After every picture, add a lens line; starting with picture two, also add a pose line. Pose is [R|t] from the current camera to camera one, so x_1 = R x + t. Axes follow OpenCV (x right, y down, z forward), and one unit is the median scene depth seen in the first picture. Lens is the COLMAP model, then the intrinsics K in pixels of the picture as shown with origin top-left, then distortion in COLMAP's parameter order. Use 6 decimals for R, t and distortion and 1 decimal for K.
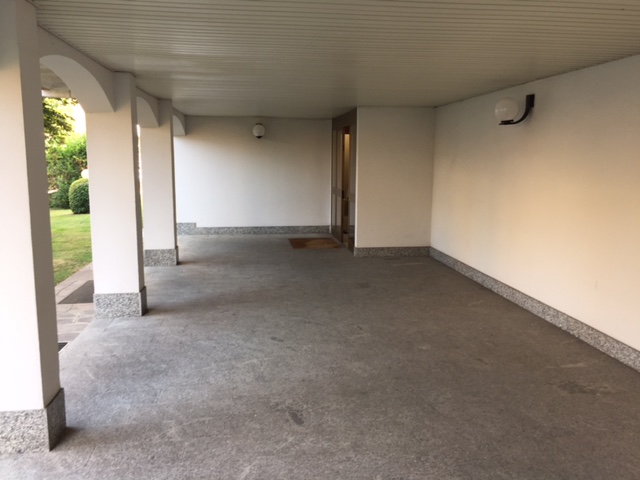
lens RADIAL K [[550.0, 0, 320.0], [0, 550.0, 240.0], [0, 0, 1]] dist [0.078774, -0.096414]
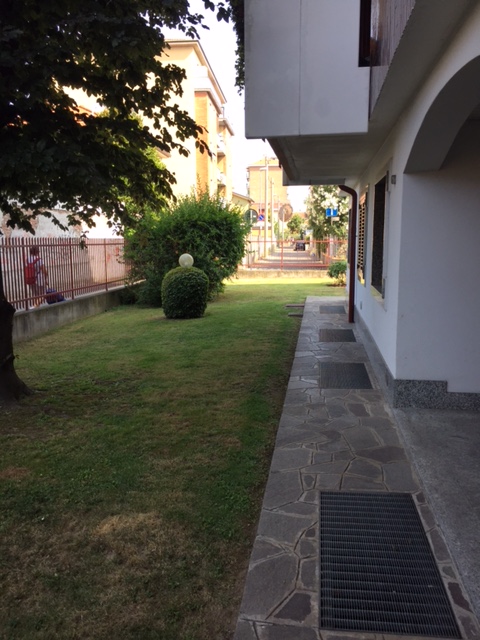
lens RADIAL K [[550.0, 0, 240.0], [0, 550.0, 320.0], [0, 0, 1]] dist [0.078774, -0.096414]
pose [[0.964068, 0.025418, -0.264438, -0.170475], [-0.025679, 0.999667, 0.002472, -0.047710], [0.264412, 0.004407, 0.964400, 0.355965]]
